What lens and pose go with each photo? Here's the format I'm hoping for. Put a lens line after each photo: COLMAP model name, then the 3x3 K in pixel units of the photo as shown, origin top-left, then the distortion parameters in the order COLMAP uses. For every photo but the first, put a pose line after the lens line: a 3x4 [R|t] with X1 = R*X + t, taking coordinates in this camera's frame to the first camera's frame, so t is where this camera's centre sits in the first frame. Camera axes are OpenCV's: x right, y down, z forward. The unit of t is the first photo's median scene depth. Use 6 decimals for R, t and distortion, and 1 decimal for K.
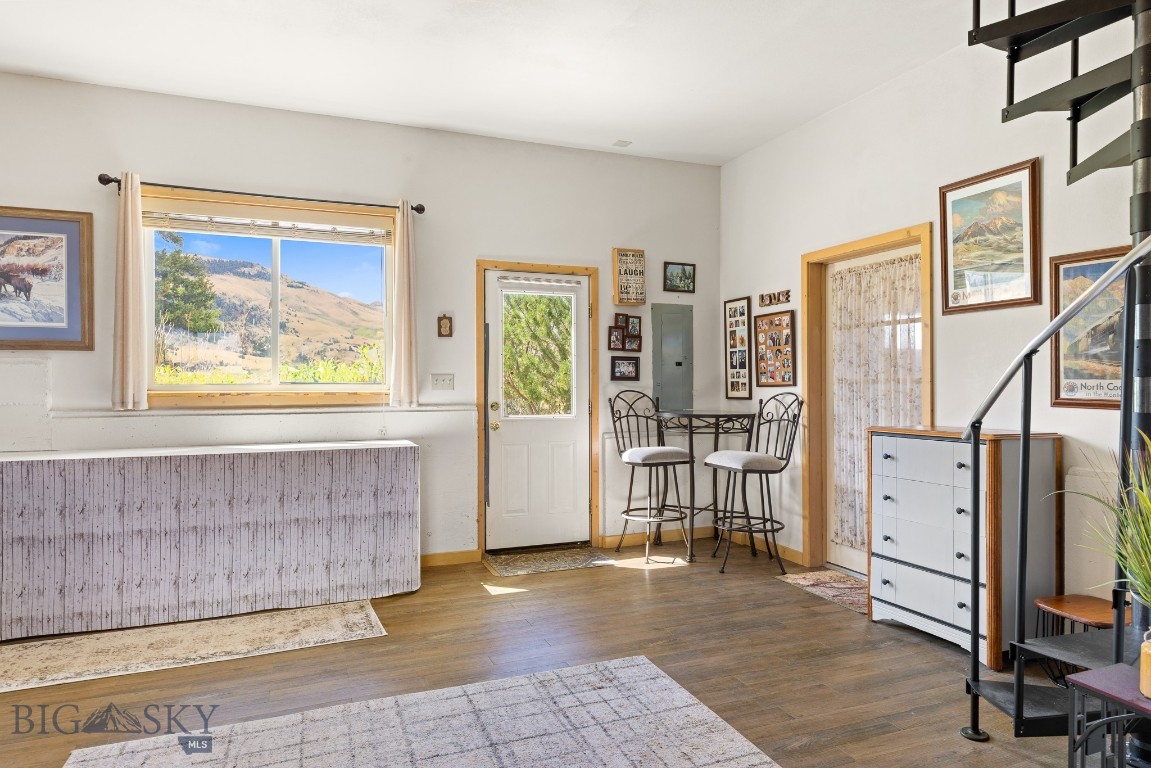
lens RADIAL K [[703.1, 0, 577.8], [0, 703.1, 381.2], [0, 0, 1]] dist [-0.003674, -0.001050]
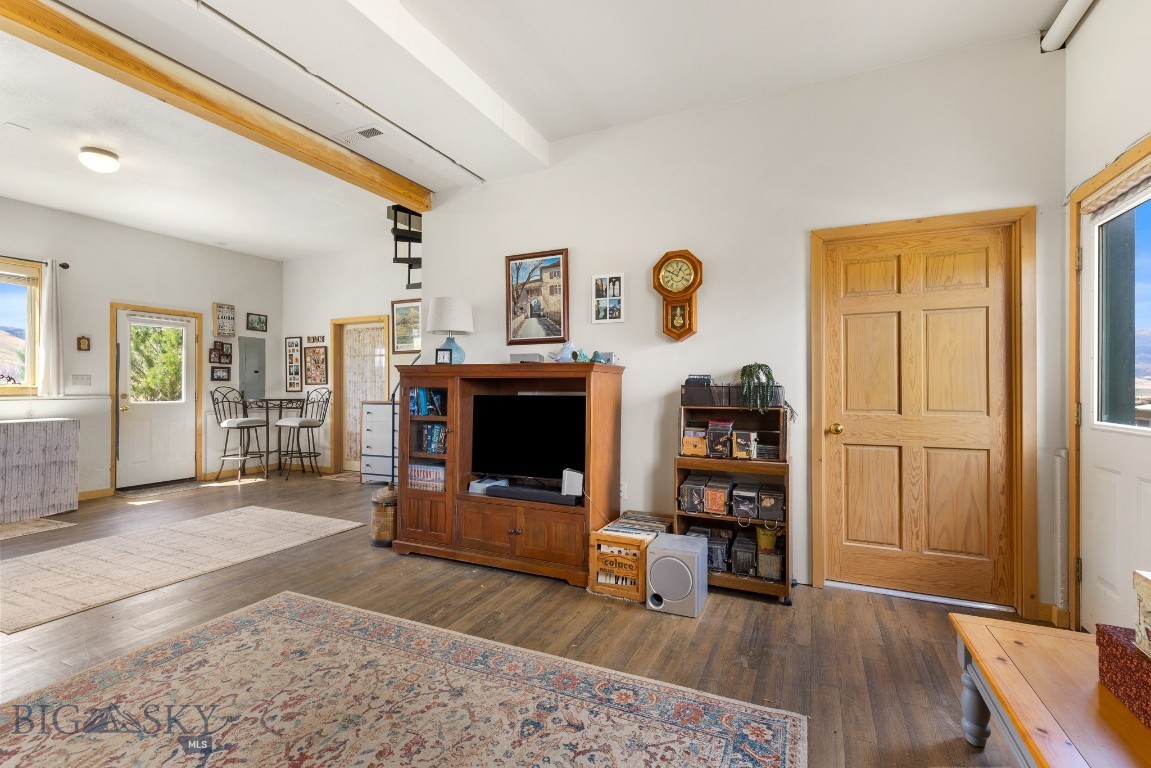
lens RADIAL K [[517.5, 0, 575.7], [0, 517.5, 384.4], [0, 0, 1]] dist [0.005397, -0.000691]
pose [[0.729506, 0.005098, 0.683956, -0.171122], [-0.001782, 0.999983, -0.005552, 0.013597], [-0.683973, 0.002832, 0.729502, -0.522763]]
